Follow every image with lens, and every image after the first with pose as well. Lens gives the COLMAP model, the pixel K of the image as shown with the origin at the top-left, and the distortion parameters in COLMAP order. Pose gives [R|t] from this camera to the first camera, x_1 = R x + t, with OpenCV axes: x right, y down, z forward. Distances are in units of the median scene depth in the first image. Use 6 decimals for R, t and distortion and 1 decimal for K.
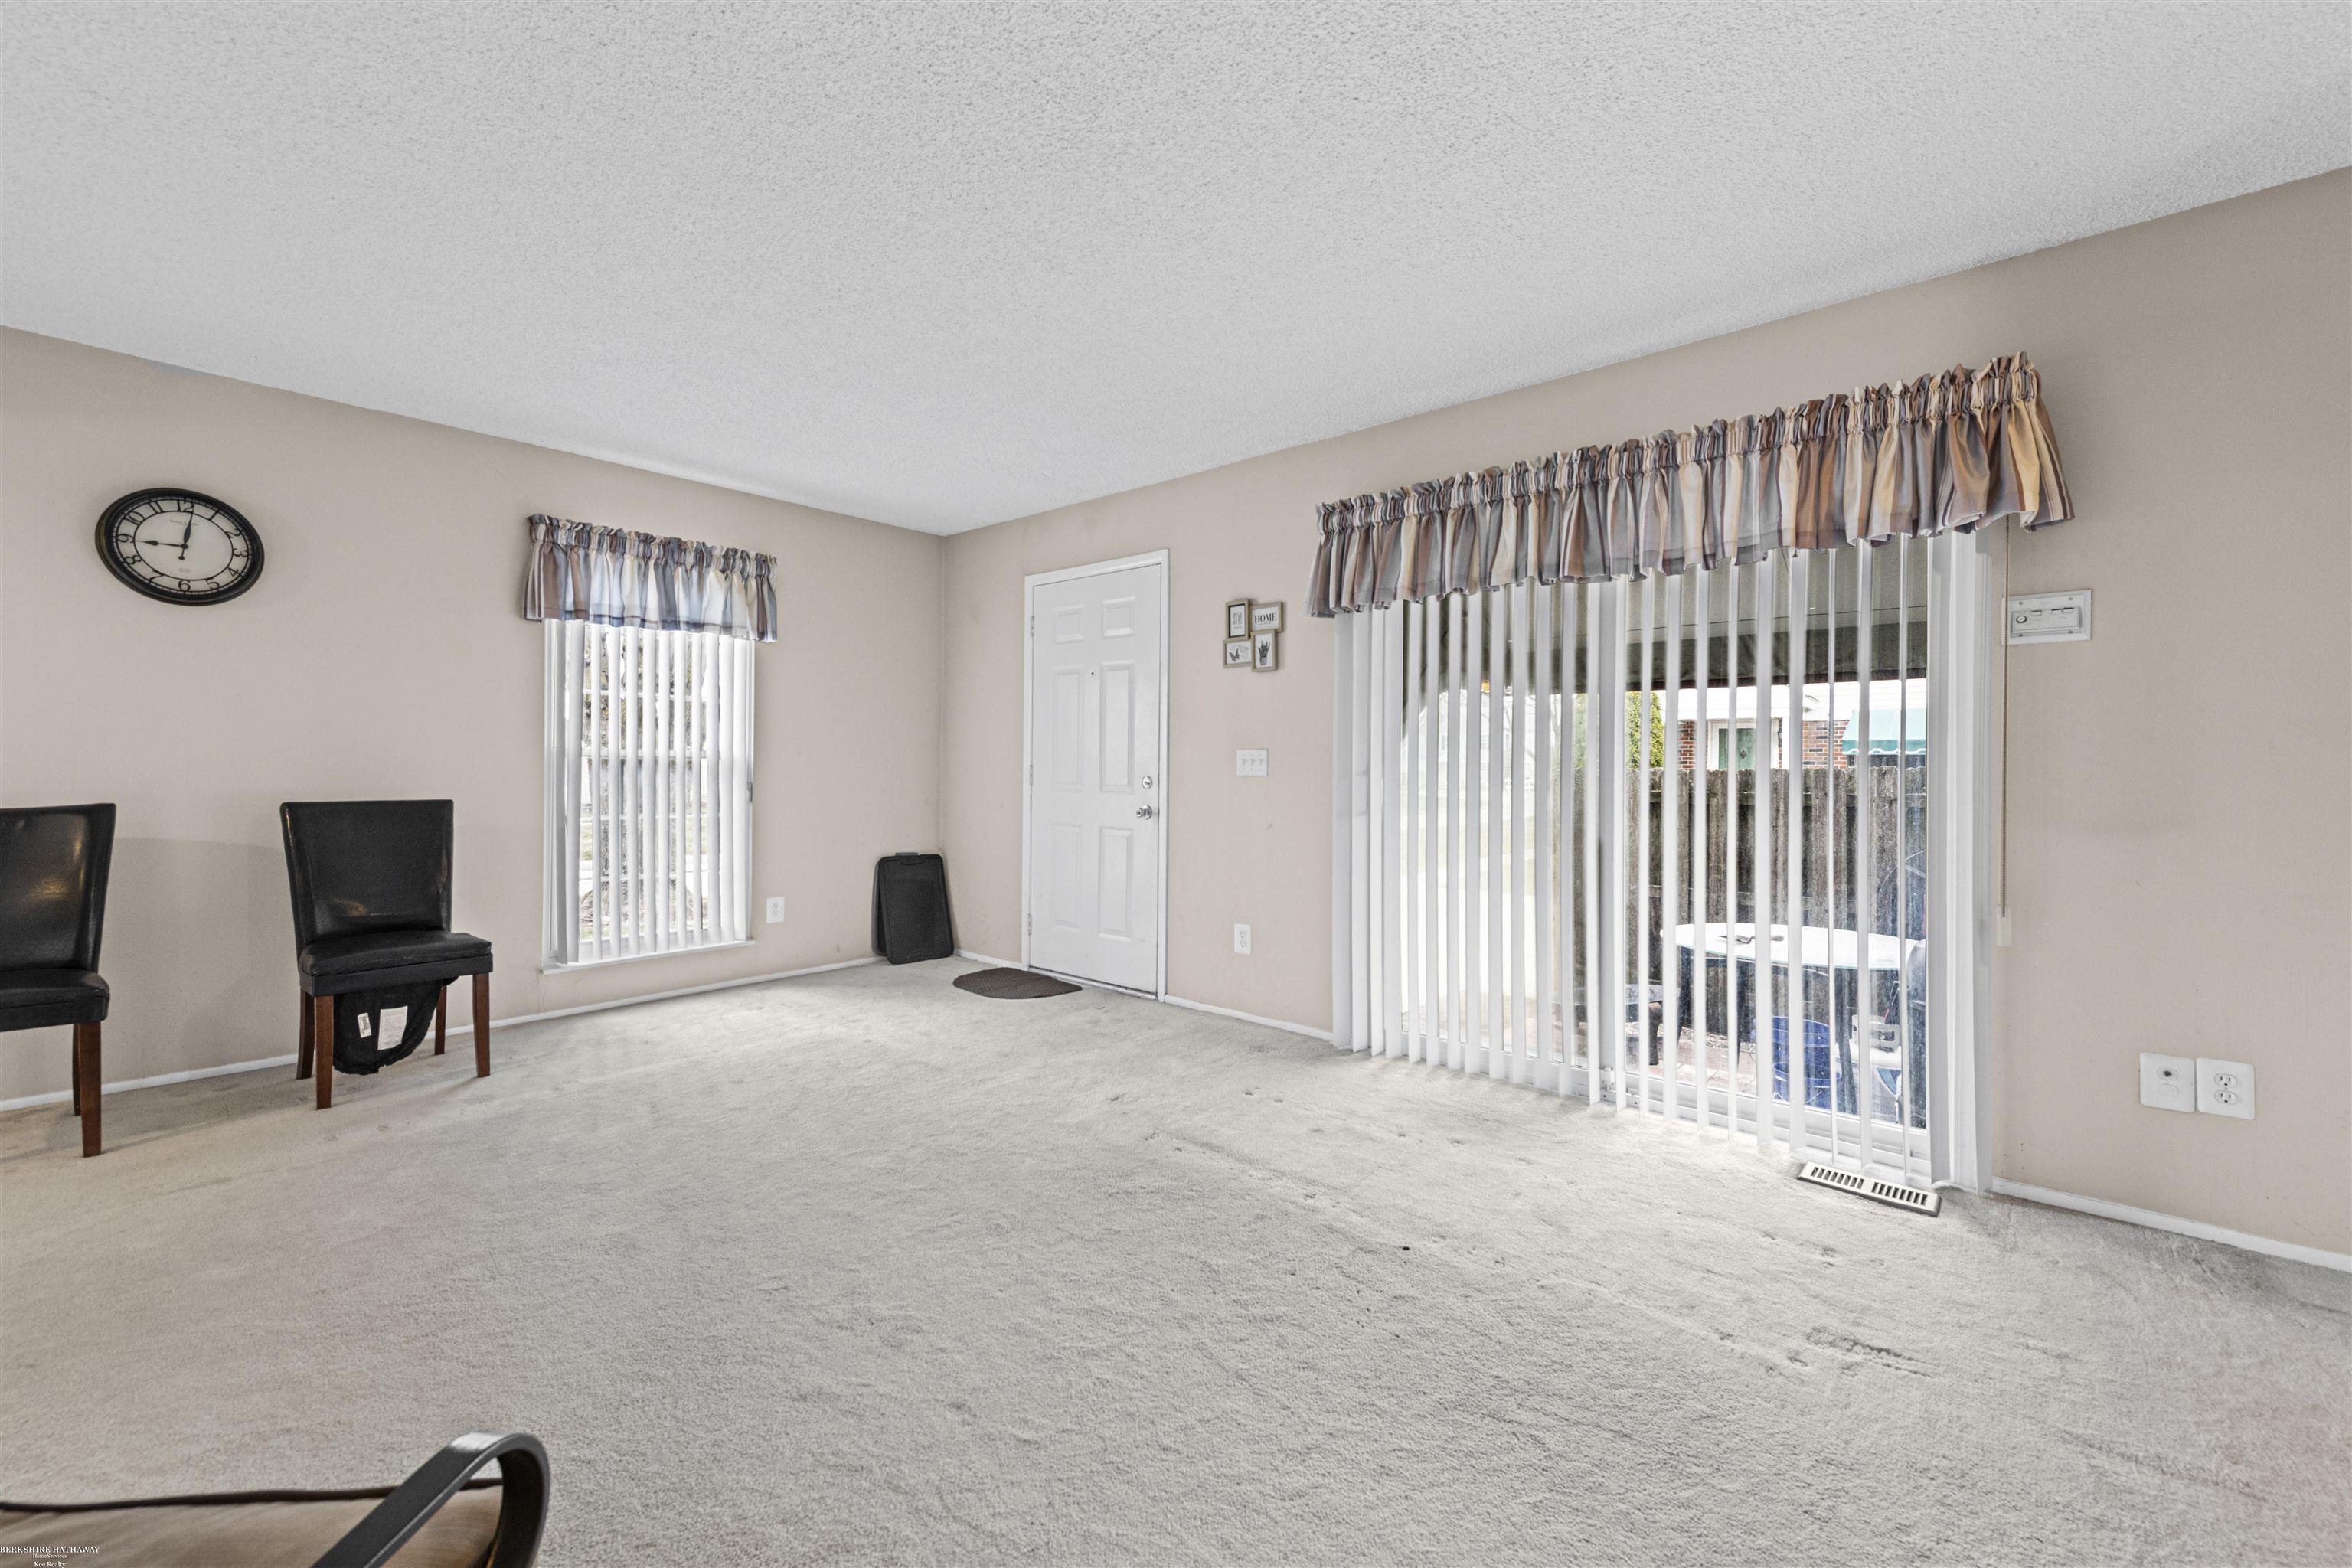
lens RADIAL K [[951.8, 0, 1181.4], [0, 951.8, 767.9], [0, 0, 1]] dist [0.013634, -0.000178]
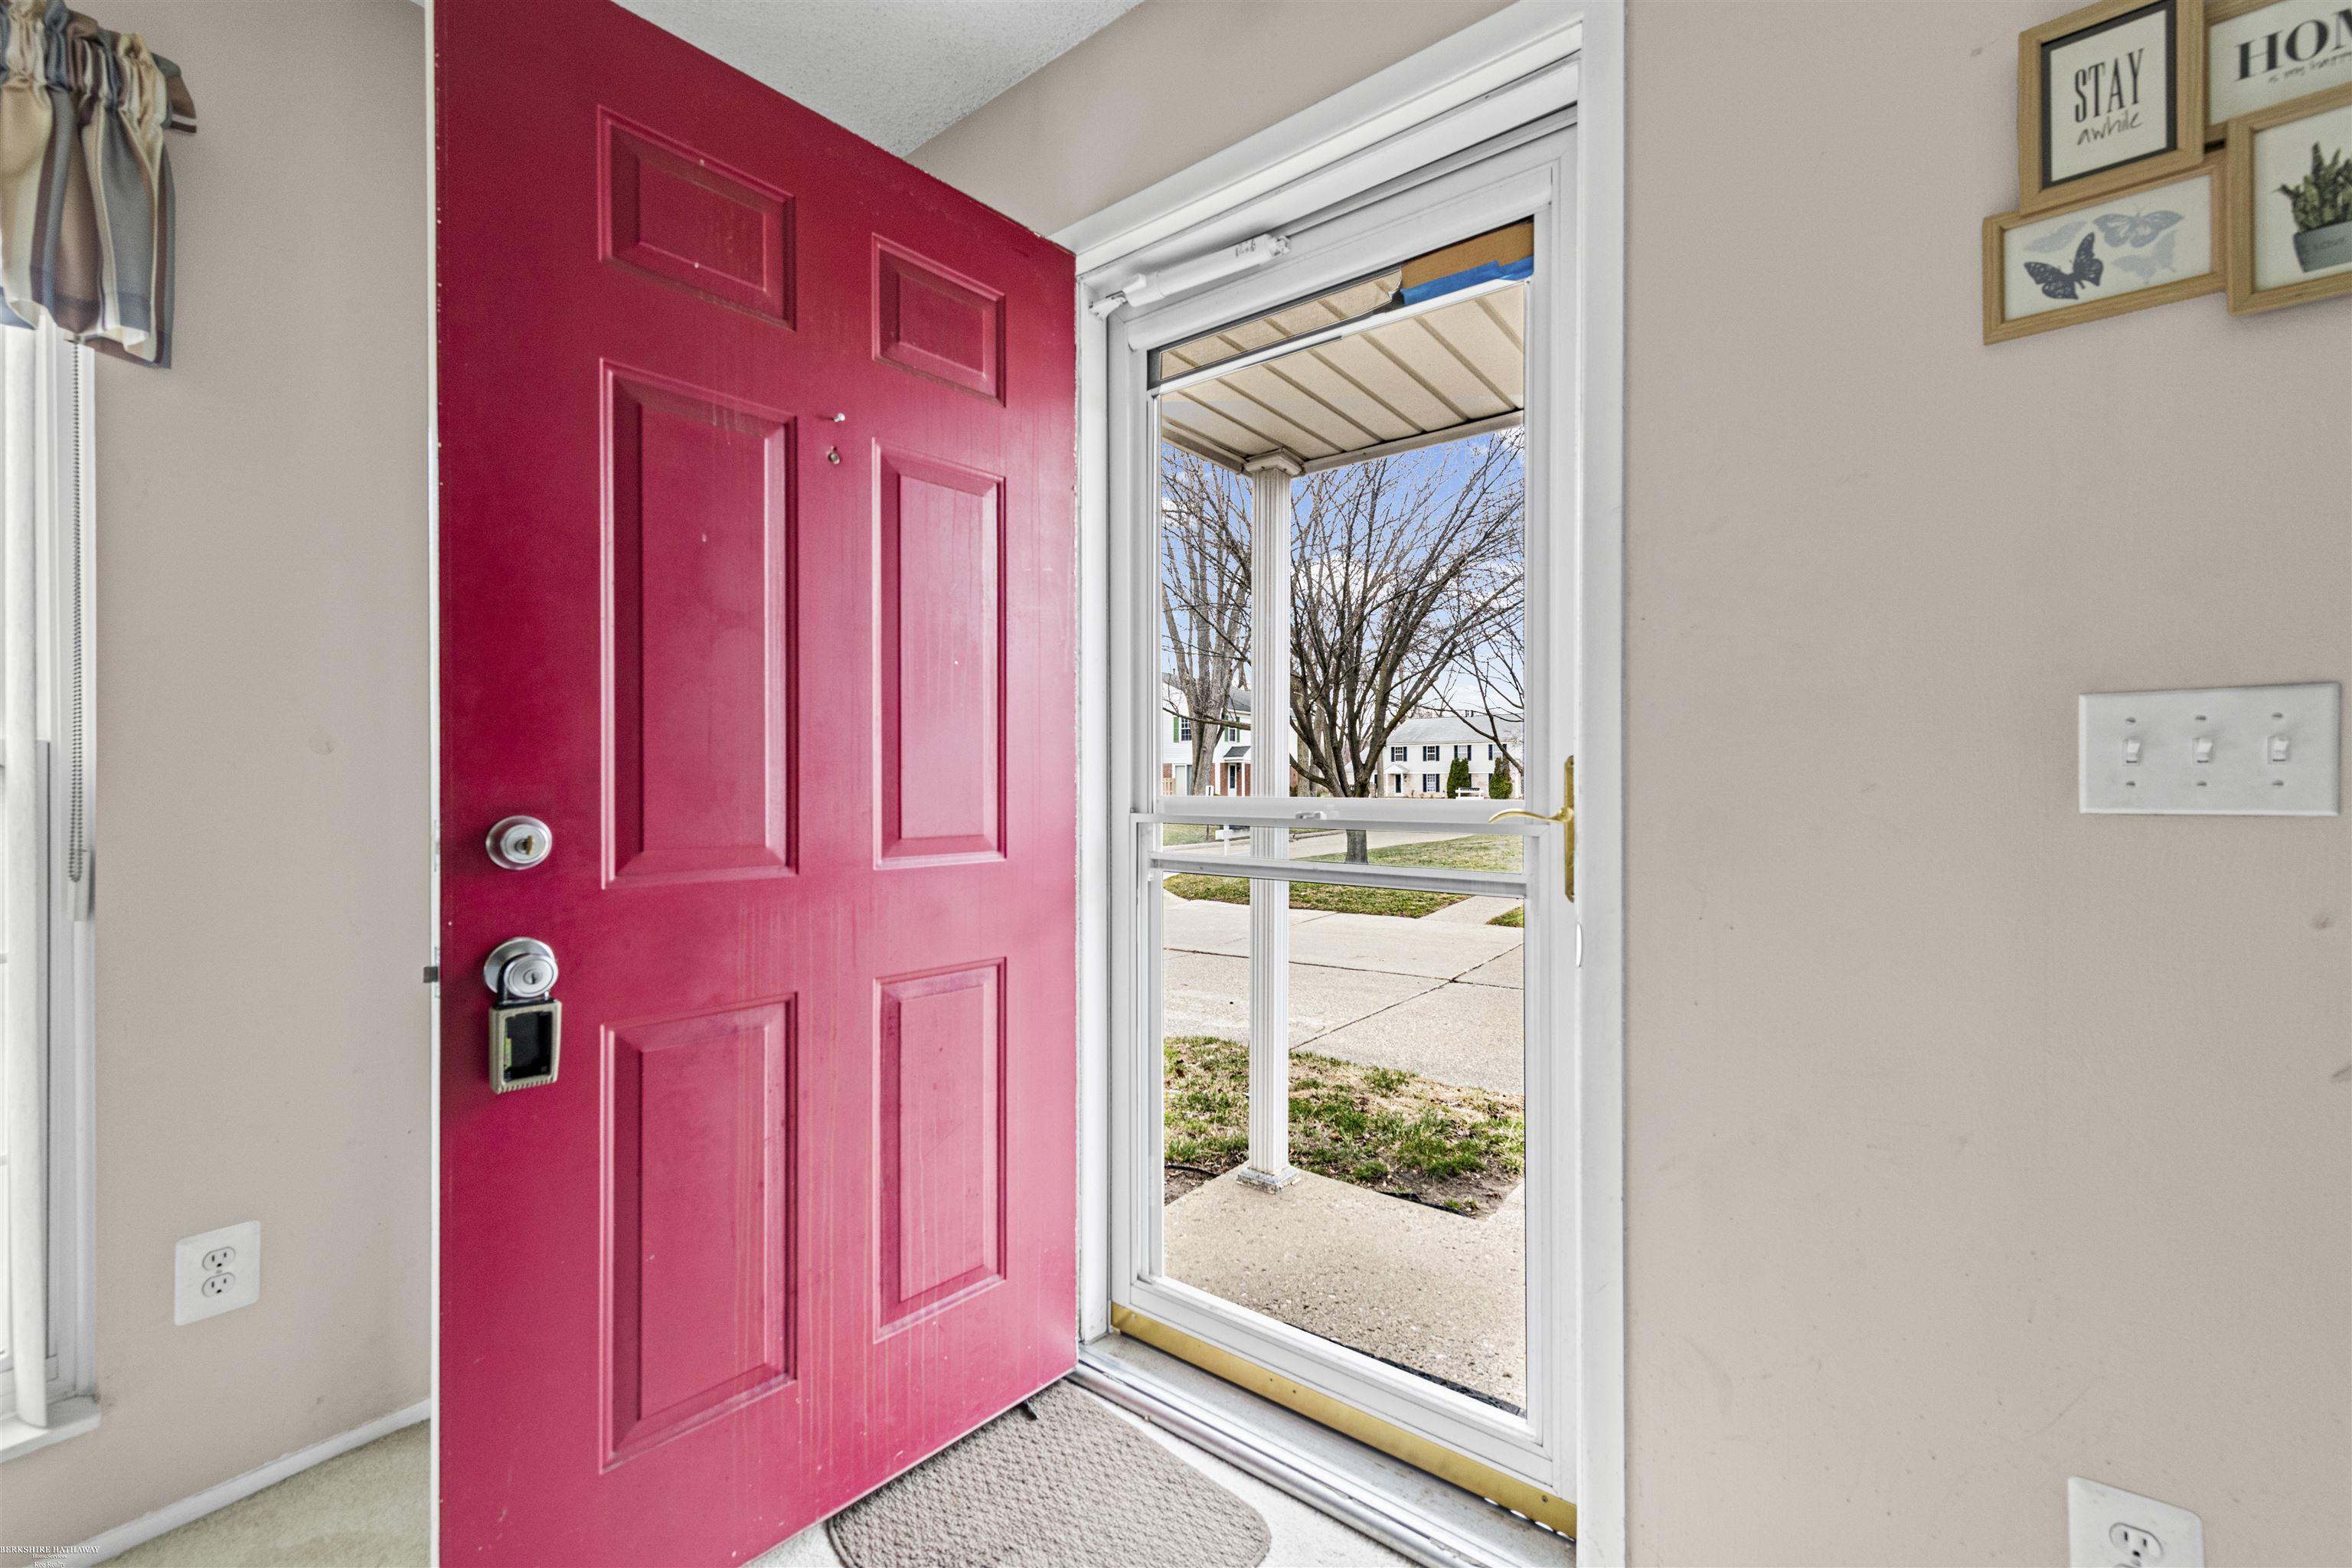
lens RADIAL K [[951.8, 0, 1181.4], [0, 951.8, 767.9], [0, 0, 1]] dist [0.013634, -0.000178]
pose [[0.997962, -0.012000, 0.062674, -0.165422], [0.012051, 0.999927, -0.000432, -0.005301], [-0.062664, 0.001187, 0.998034, 0.794135]]
